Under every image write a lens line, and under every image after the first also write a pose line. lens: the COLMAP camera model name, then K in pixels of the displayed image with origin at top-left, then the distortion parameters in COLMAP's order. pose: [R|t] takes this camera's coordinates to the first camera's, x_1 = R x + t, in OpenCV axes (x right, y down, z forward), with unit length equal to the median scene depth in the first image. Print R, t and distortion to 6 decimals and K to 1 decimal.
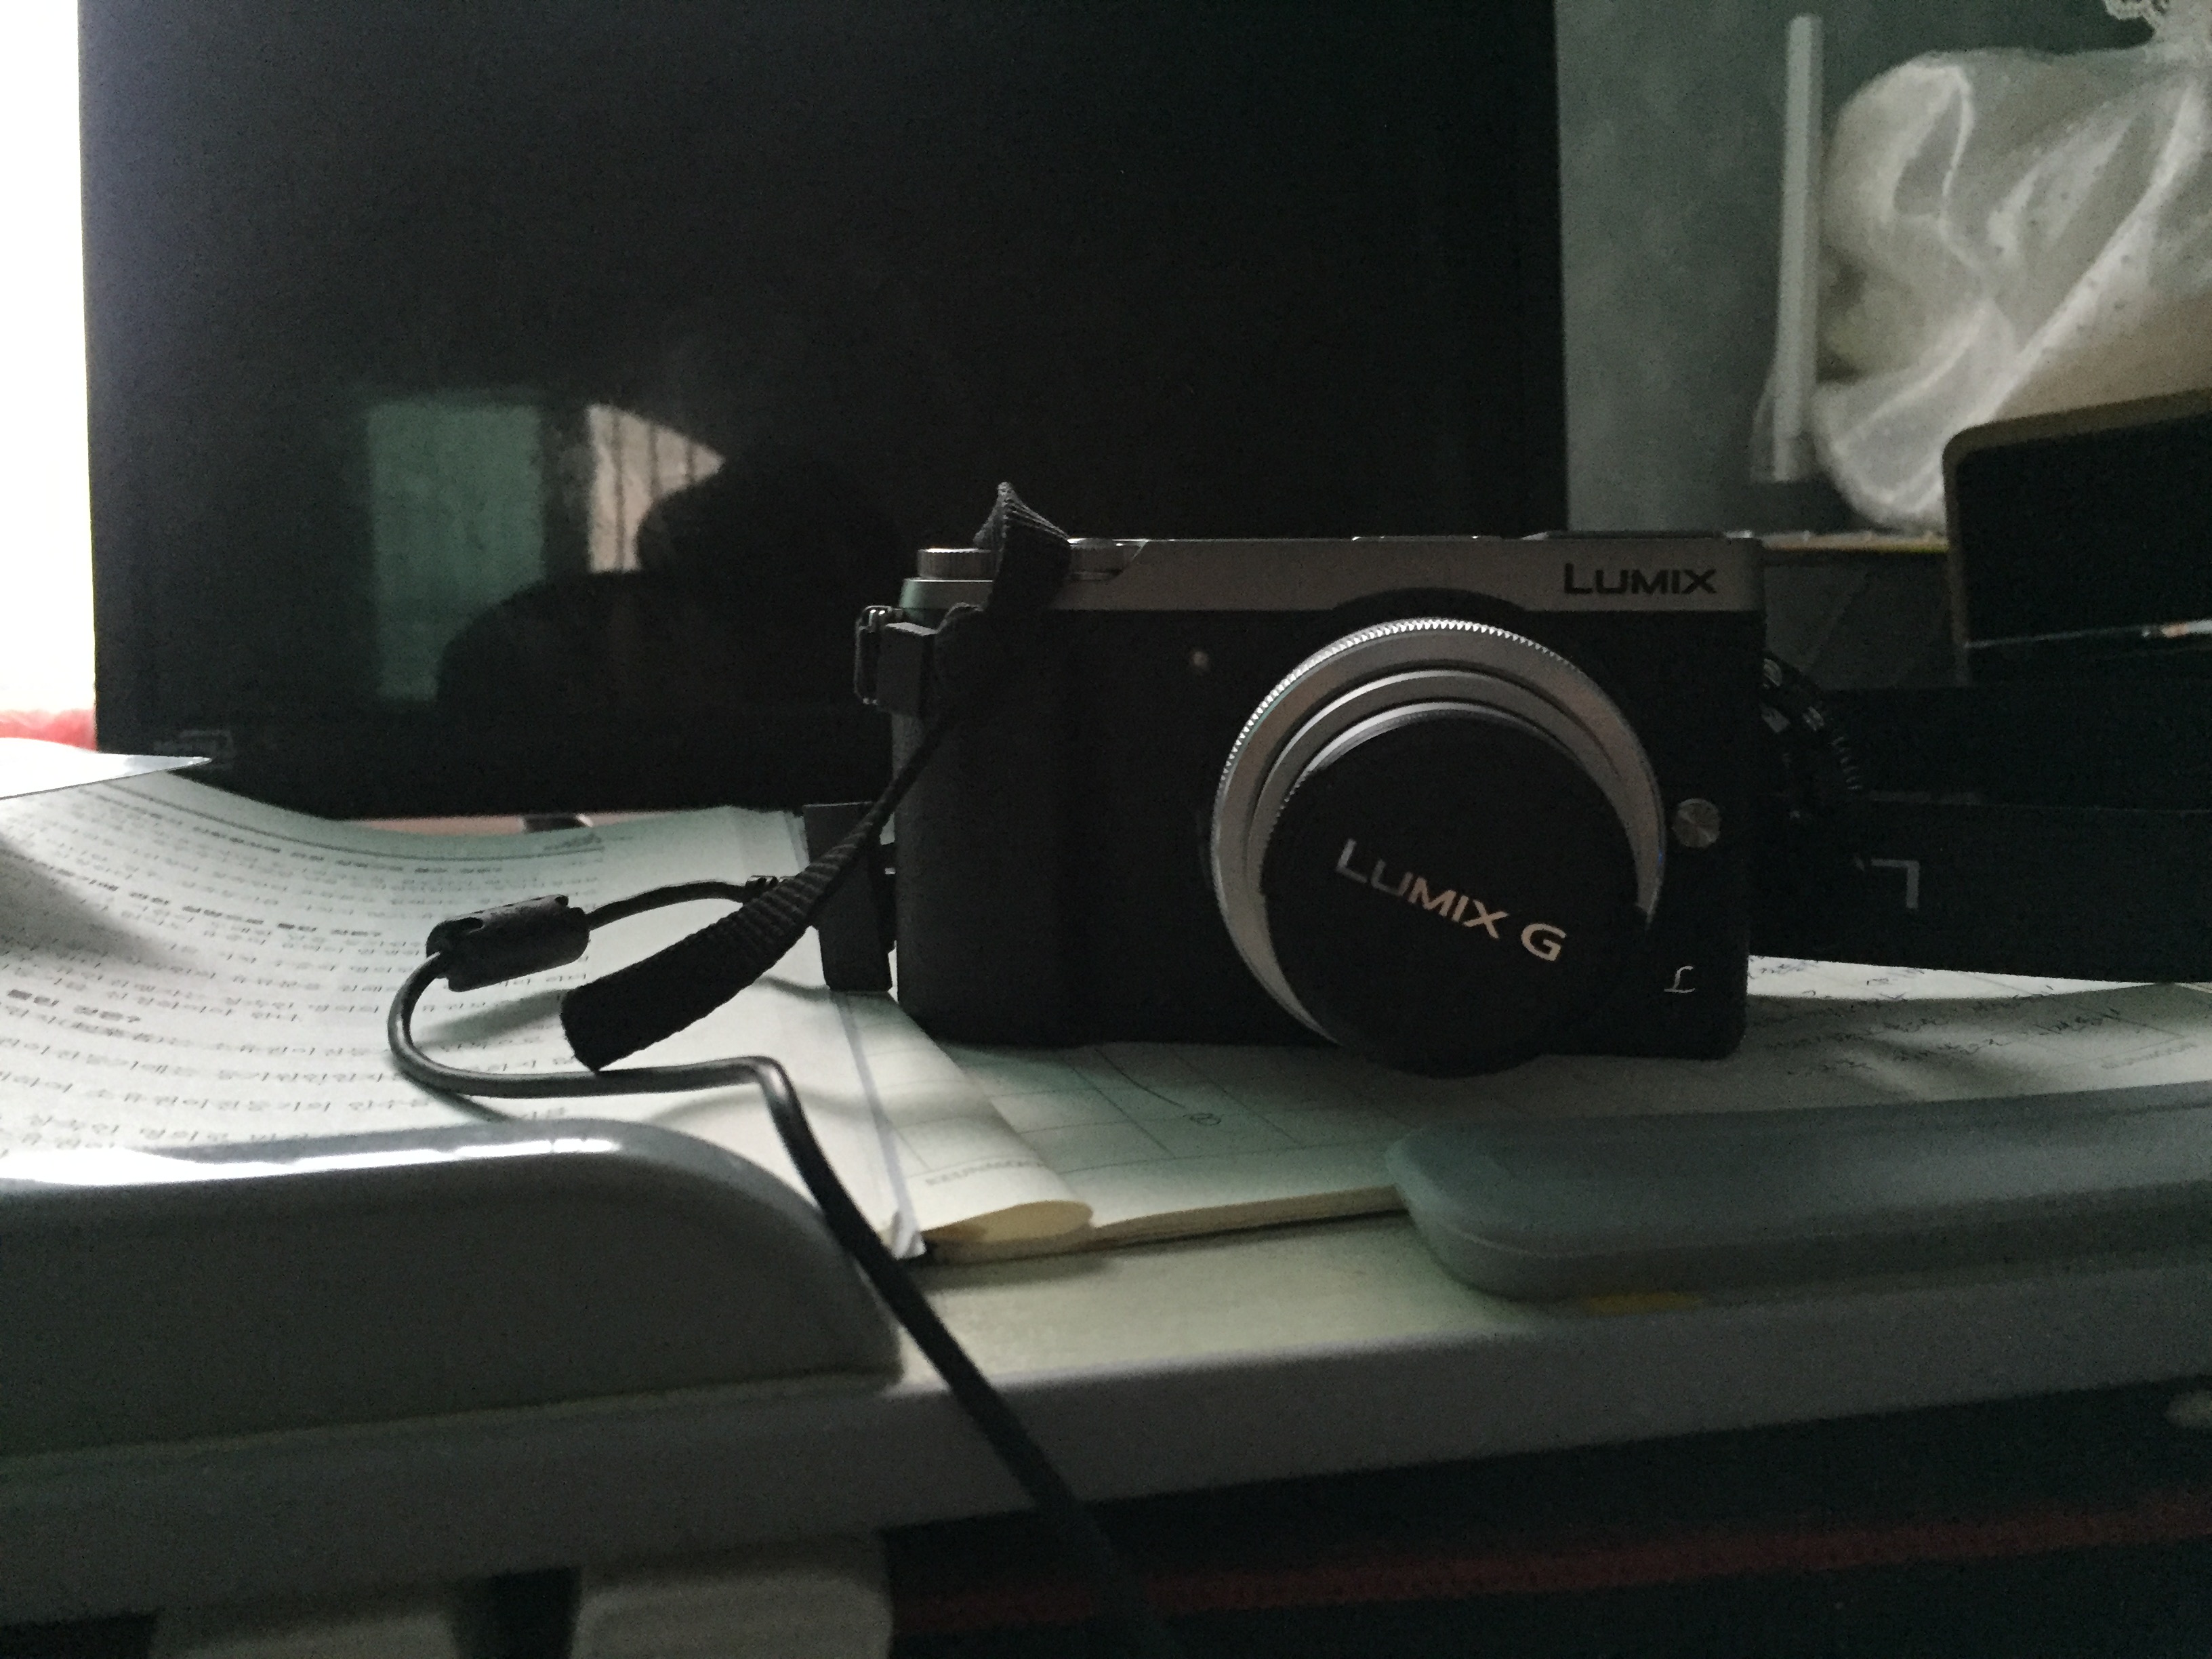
lens RADIAL K [[2053.7, 0, 1106.0], [0, 2053.7, 829.5], [0, 0, 1]] dist [0.007855, 0.001692]
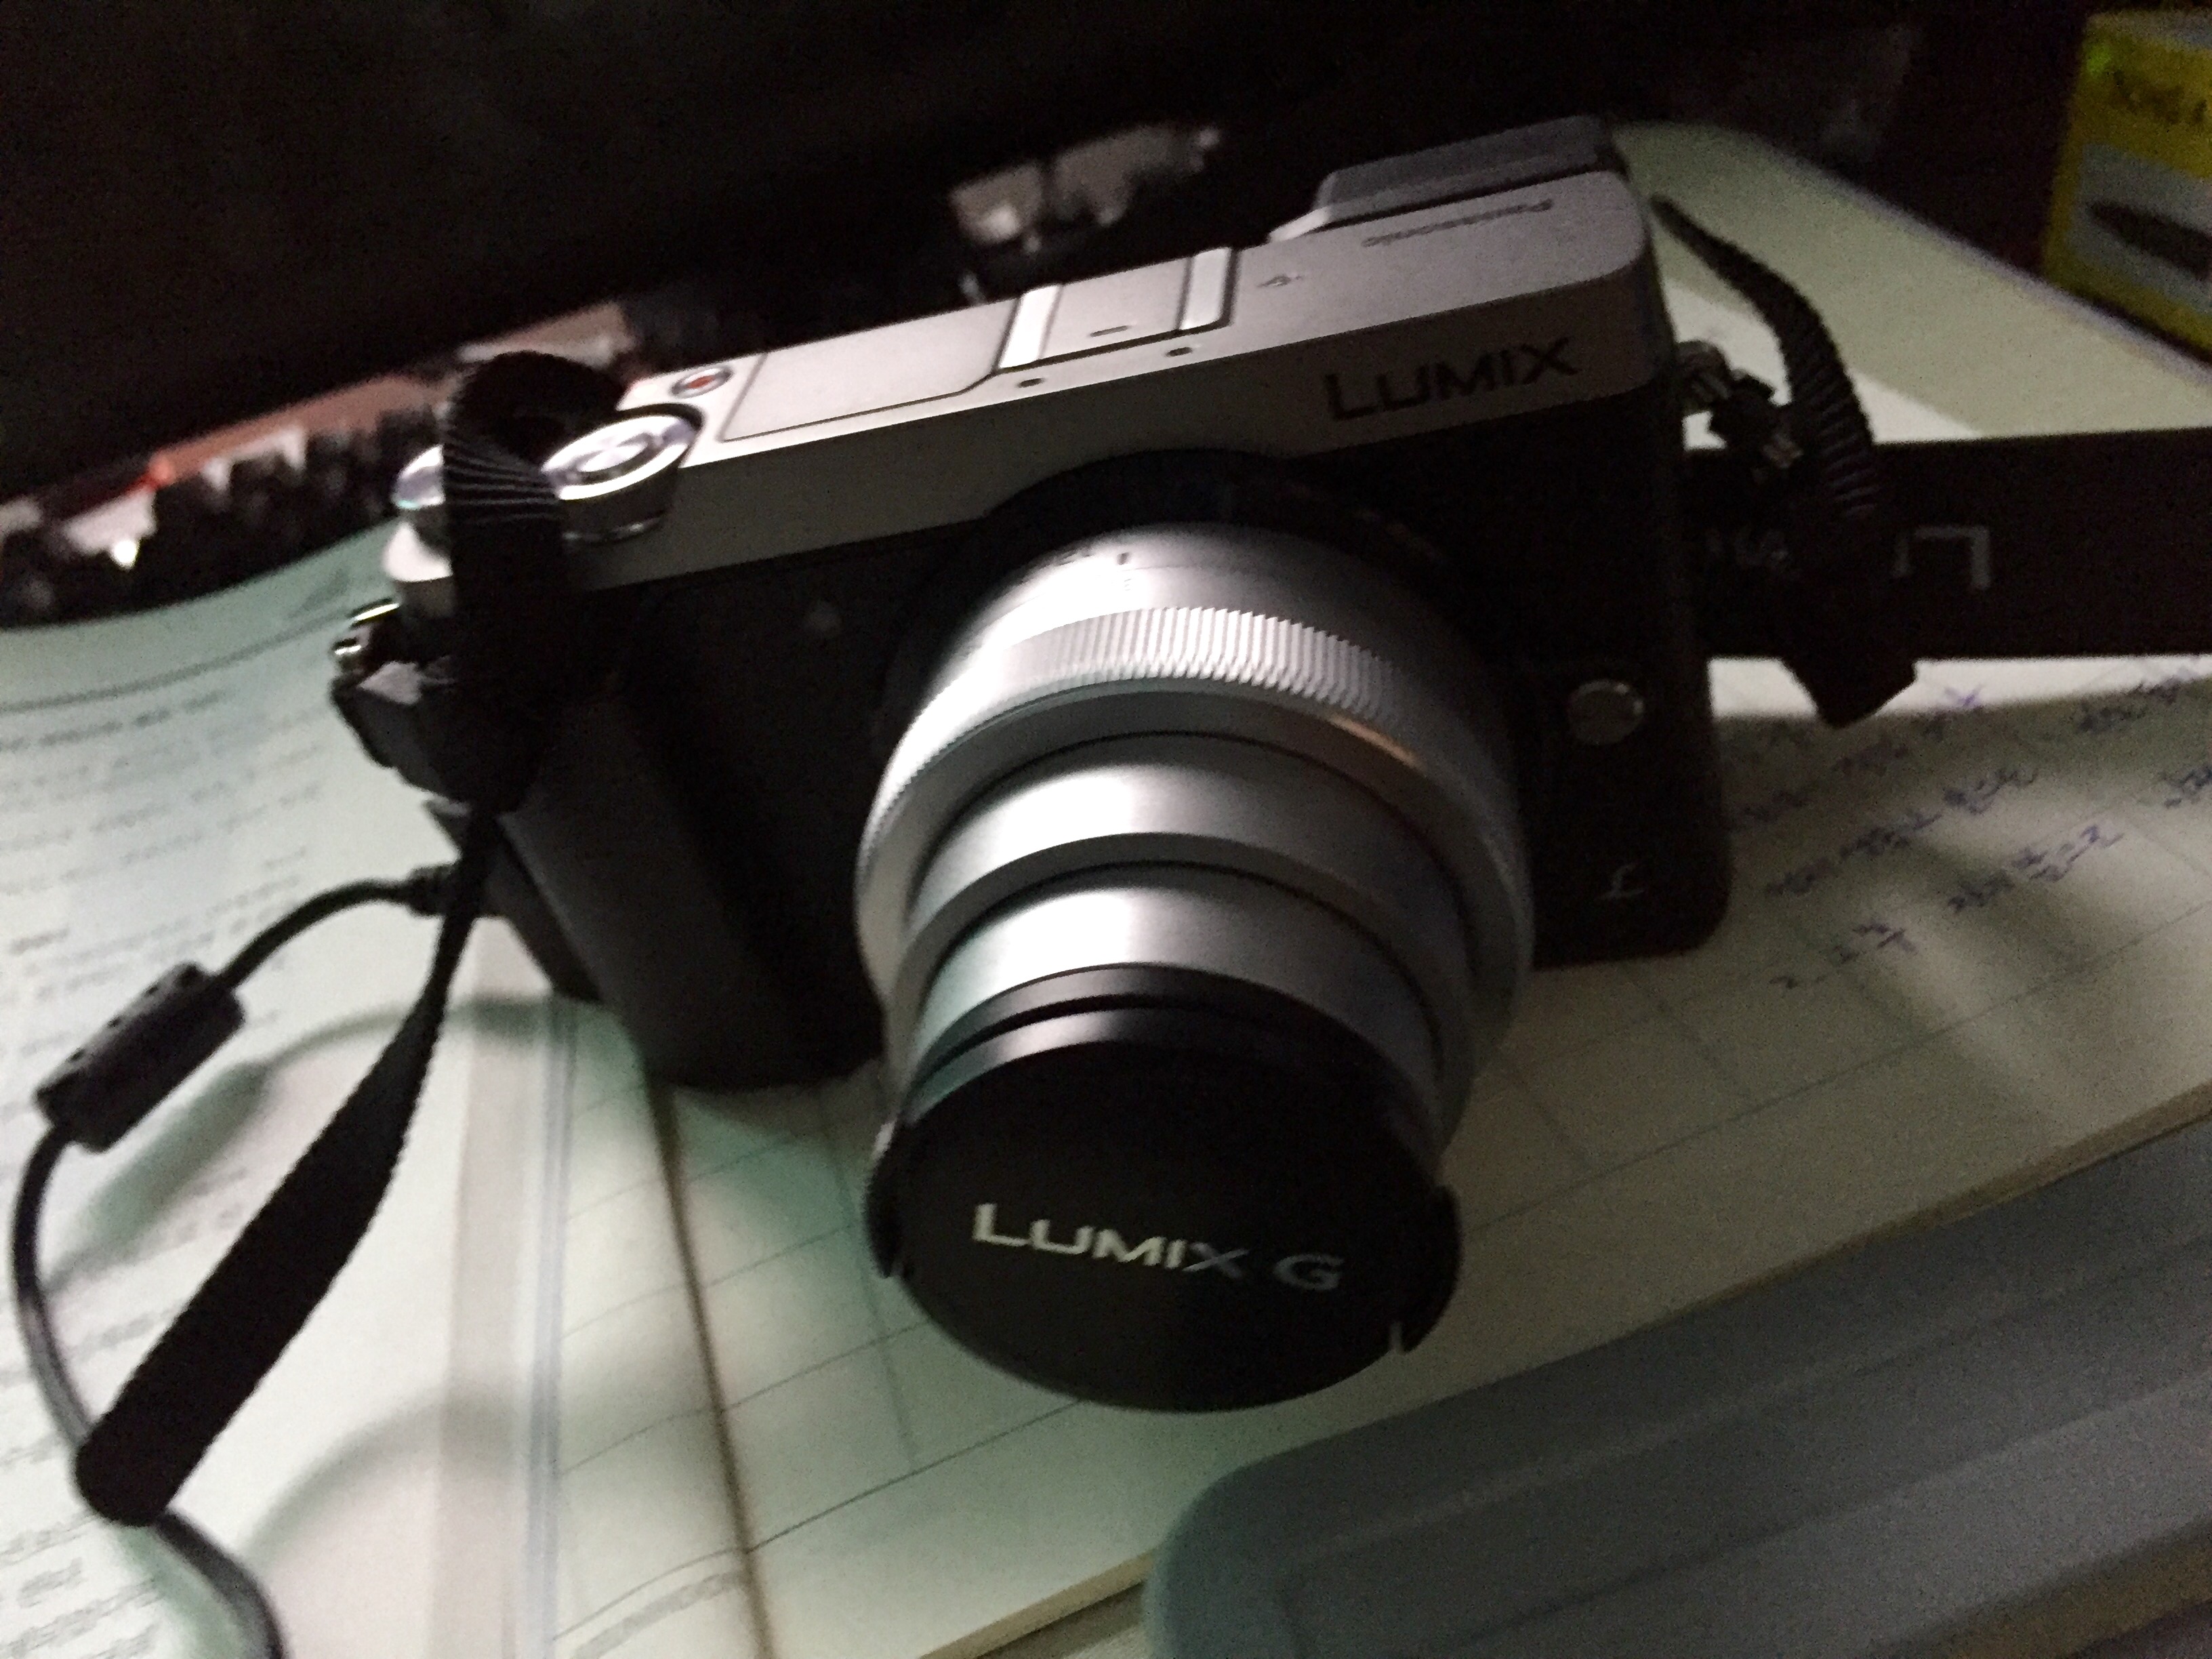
lens RADIAL K [[2053.7, 0, 1106.0], [0, 2053.7, 829.5], [0, 0, 1]] dist [0.007855, 0.001692]
pose [[0.965272, -0.209356, -0.156271, 0.228818], [0.257956, 0.858455, 0.443299, -0.301466], [0.041344, -0.468215, 0.882647, 0.398622]]
